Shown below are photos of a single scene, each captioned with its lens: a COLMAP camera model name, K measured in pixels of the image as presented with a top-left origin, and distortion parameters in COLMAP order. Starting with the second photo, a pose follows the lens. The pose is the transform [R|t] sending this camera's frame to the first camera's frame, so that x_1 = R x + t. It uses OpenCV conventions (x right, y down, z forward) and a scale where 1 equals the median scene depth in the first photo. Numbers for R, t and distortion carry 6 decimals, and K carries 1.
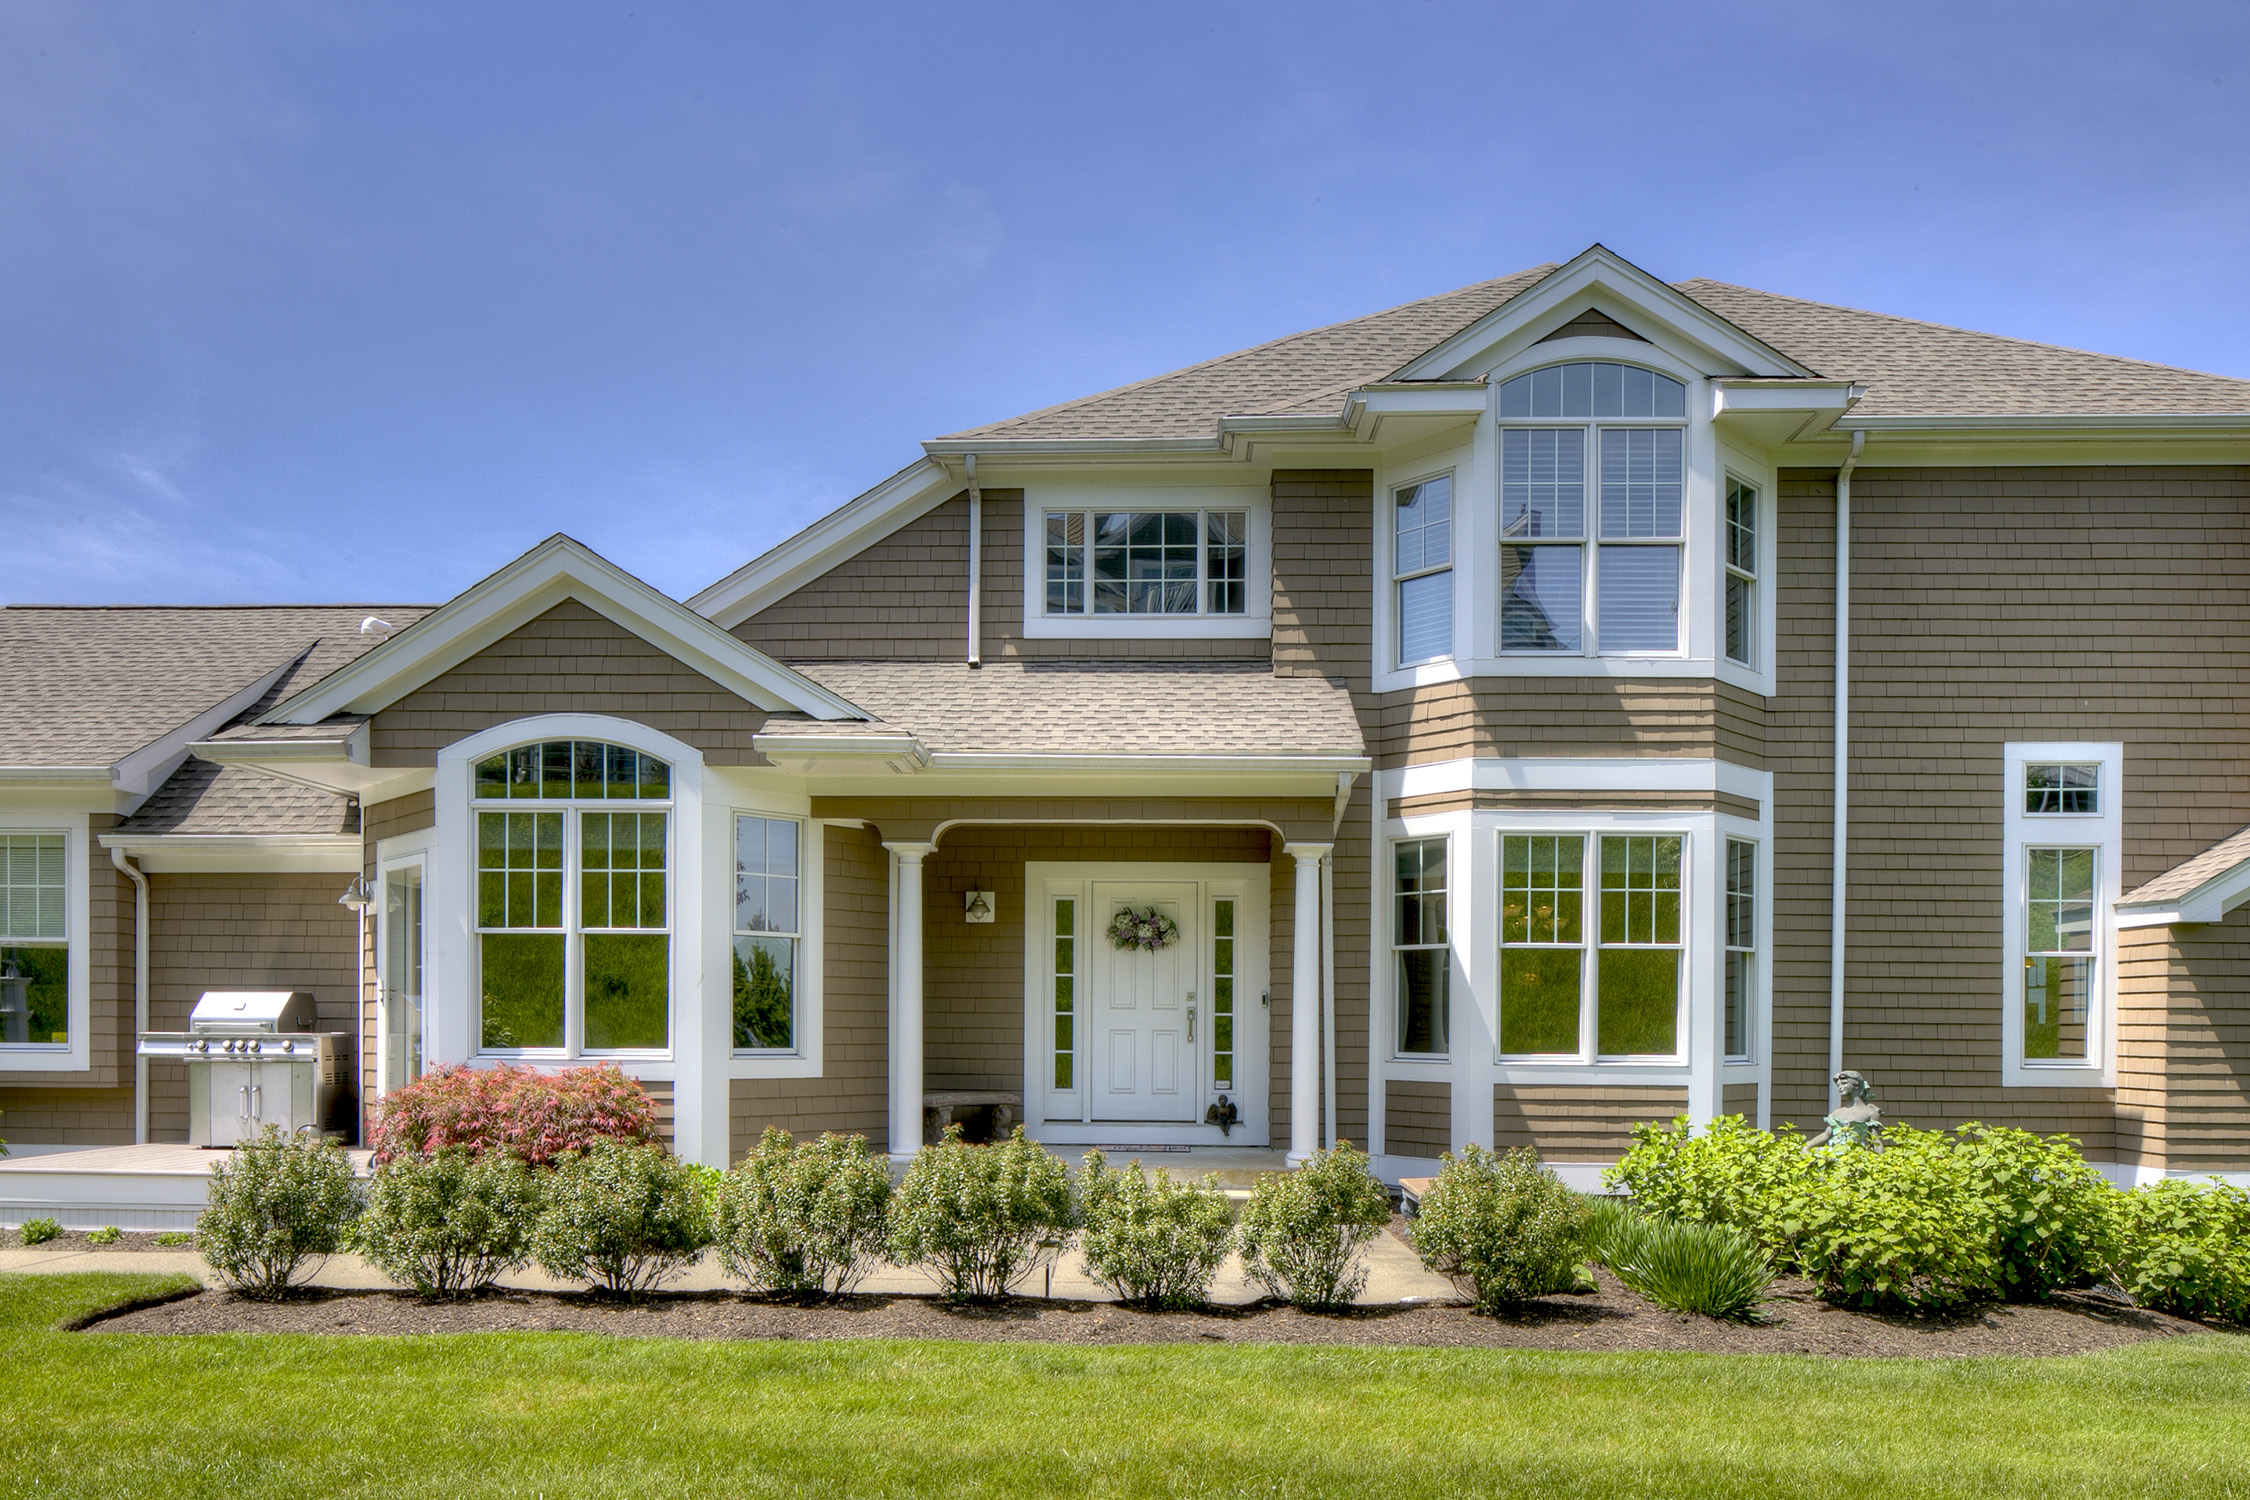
lens RADIAL K [[1538.0, 0, 1127.9], [0, 1538.0, 737.3], [0, 0, 1]] dist [-0.005811, -0.001884]
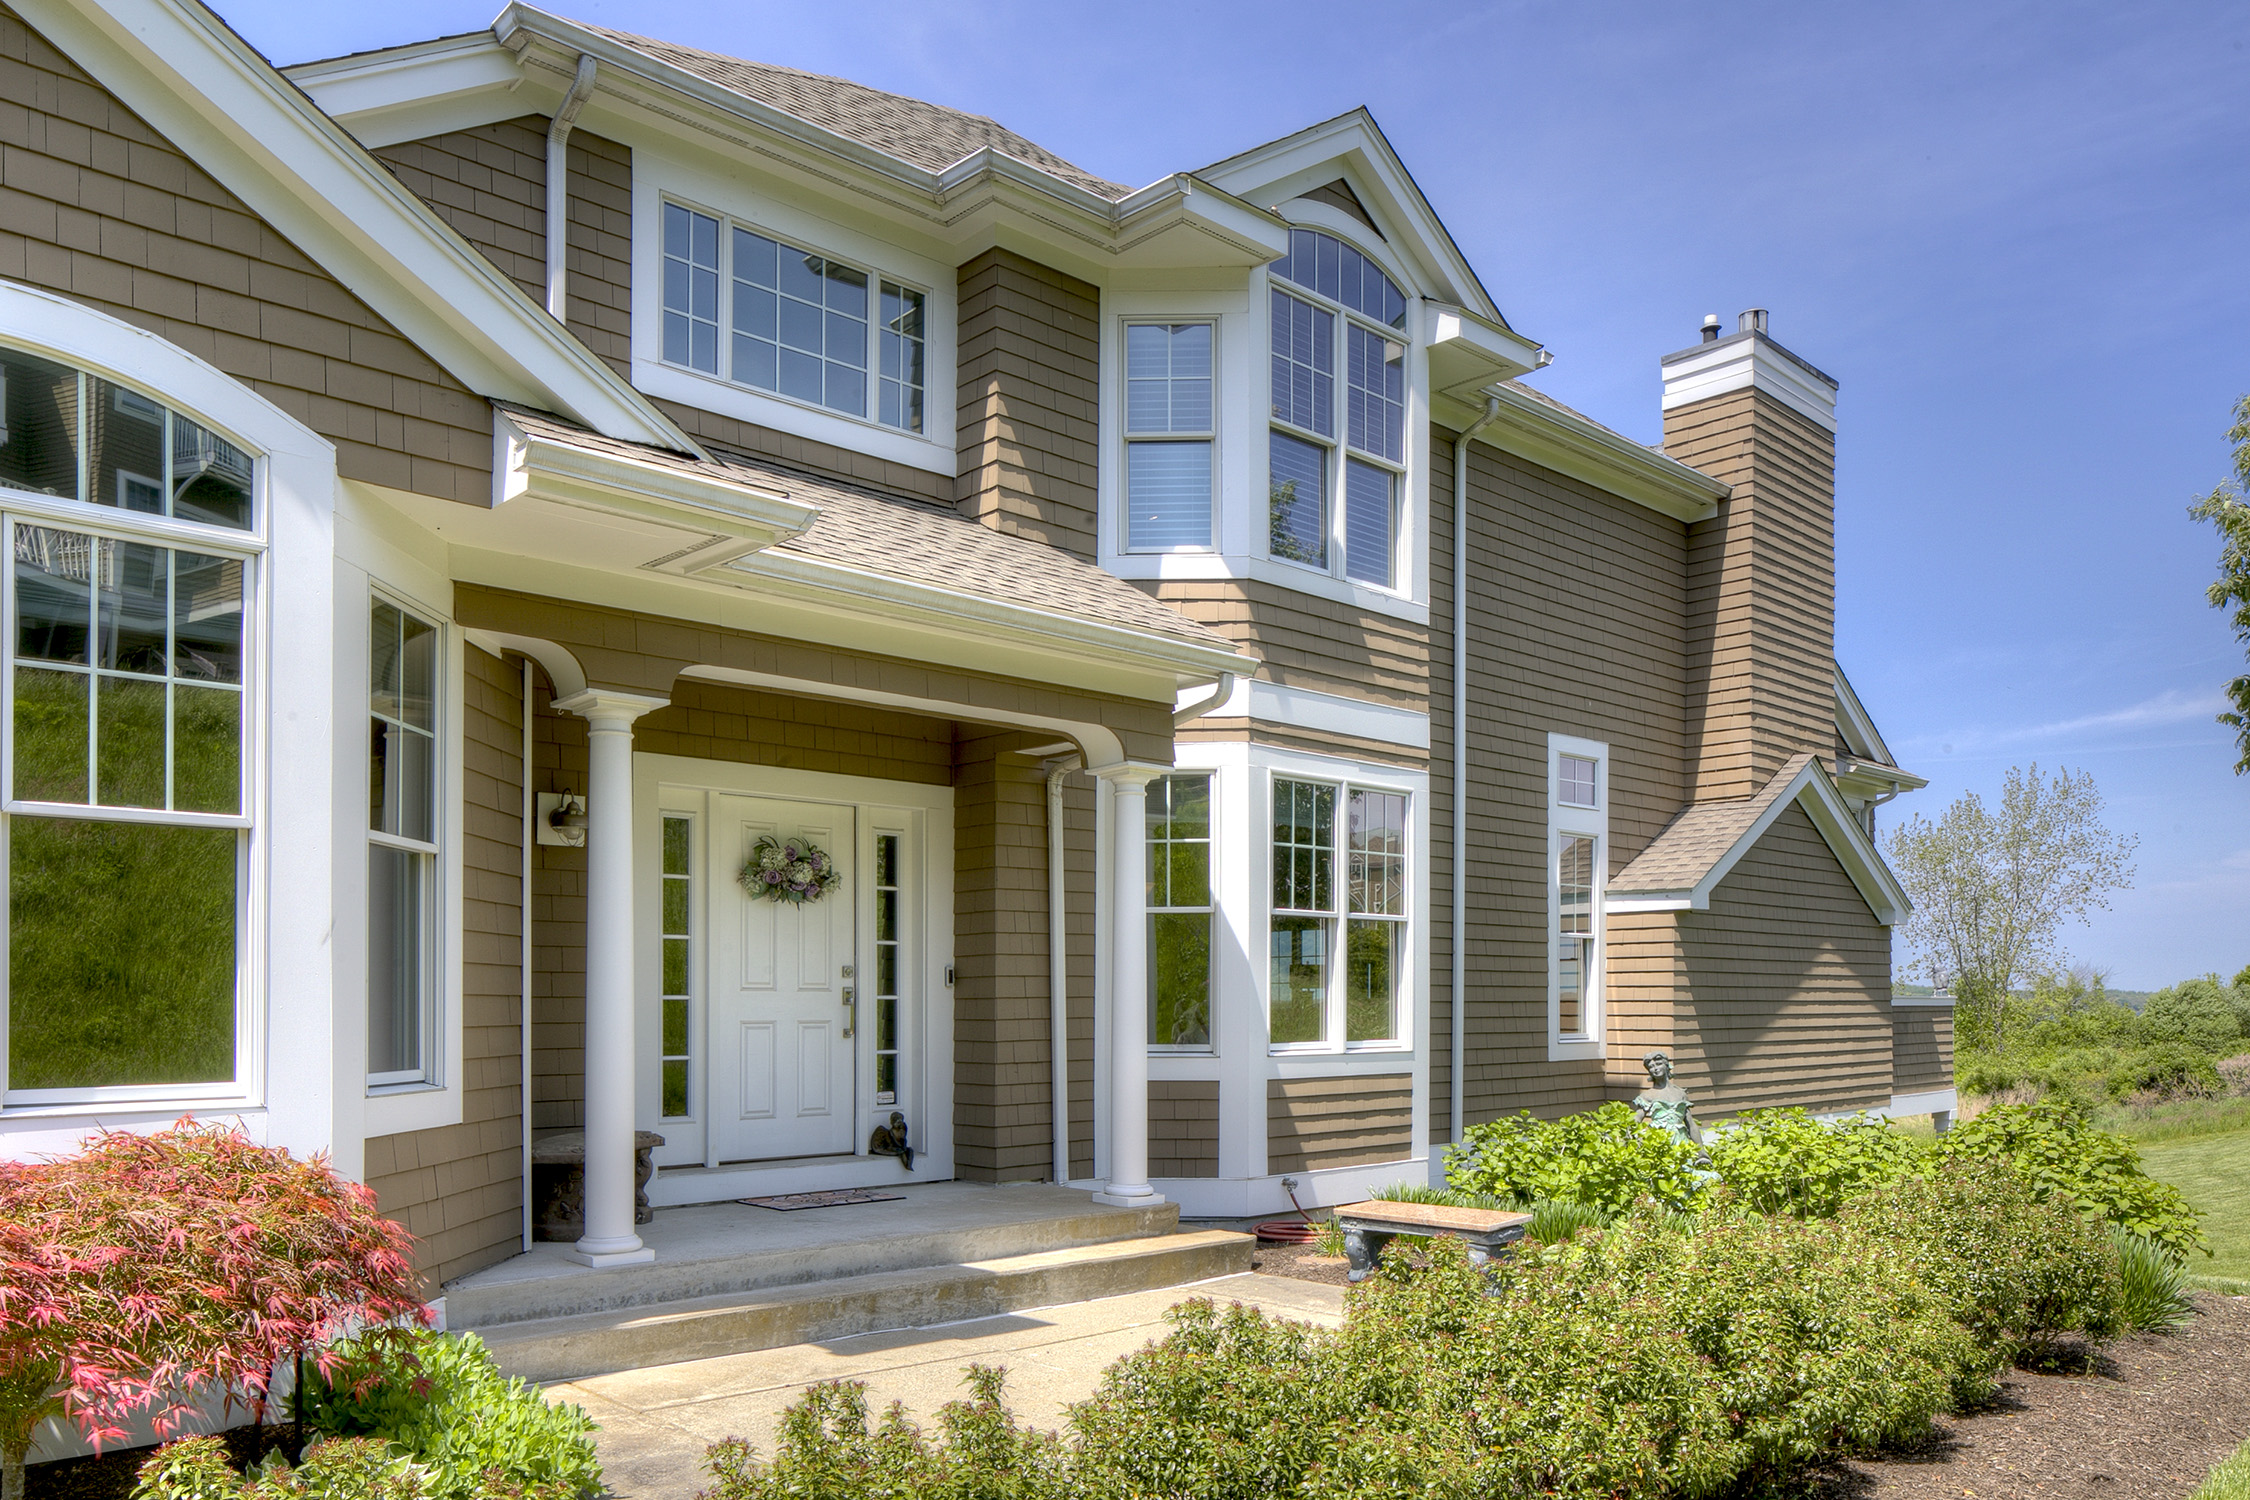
lens RADIAL K [[1591.5, 0, 1124.8], [0, 1591.5, 784.7], [0, 0, 1]] dist [-0.007495, -0.002596]
pose [[0.710761, 0.085635, 0.698202, -0.391119], [-0.120143, 0.992756, 0.000542, 0.074512], [-0.693098, -0.084269, 0.715901, 0.436171]]
